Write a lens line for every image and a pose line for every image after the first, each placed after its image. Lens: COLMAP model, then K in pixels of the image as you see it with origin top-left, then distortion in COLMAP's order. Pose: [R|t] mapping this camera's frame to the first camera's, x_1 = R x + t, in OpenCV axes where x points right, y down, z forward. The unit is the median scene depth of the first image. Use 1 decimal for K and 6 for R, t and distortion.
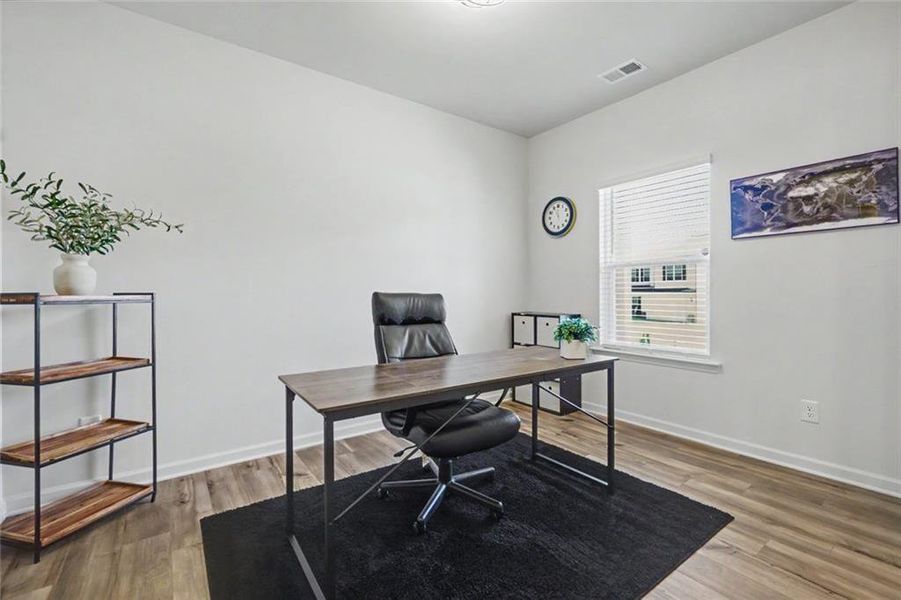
lens RADIAL K [[395.1, 0, 453.3], [0, 395.1, 297.9], [0, 0, 1]] dist [-0.000467, 0.000517]
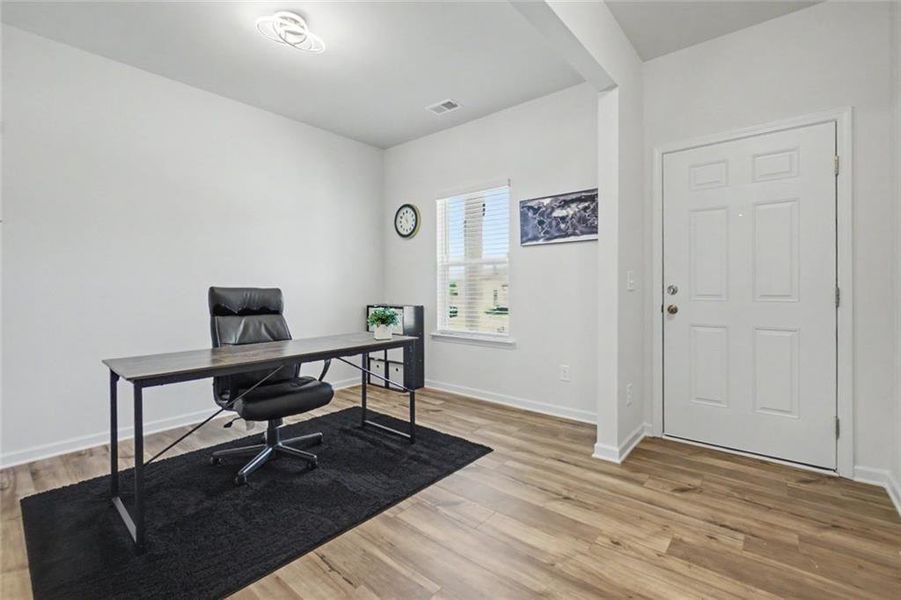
lens RADIAL K [[395.1, 0, 447.3], [0, 395.1, 293.0], [0, 0, 1]] dist [-0.000467, 0.000517]
pose [[0.972442, -0.004192, 0.233107, 0.190725], [0.003928, 0.999991, 0.001598, 0.003785], [-0.233111, -0.000638, 0.972450, -0.249697]]
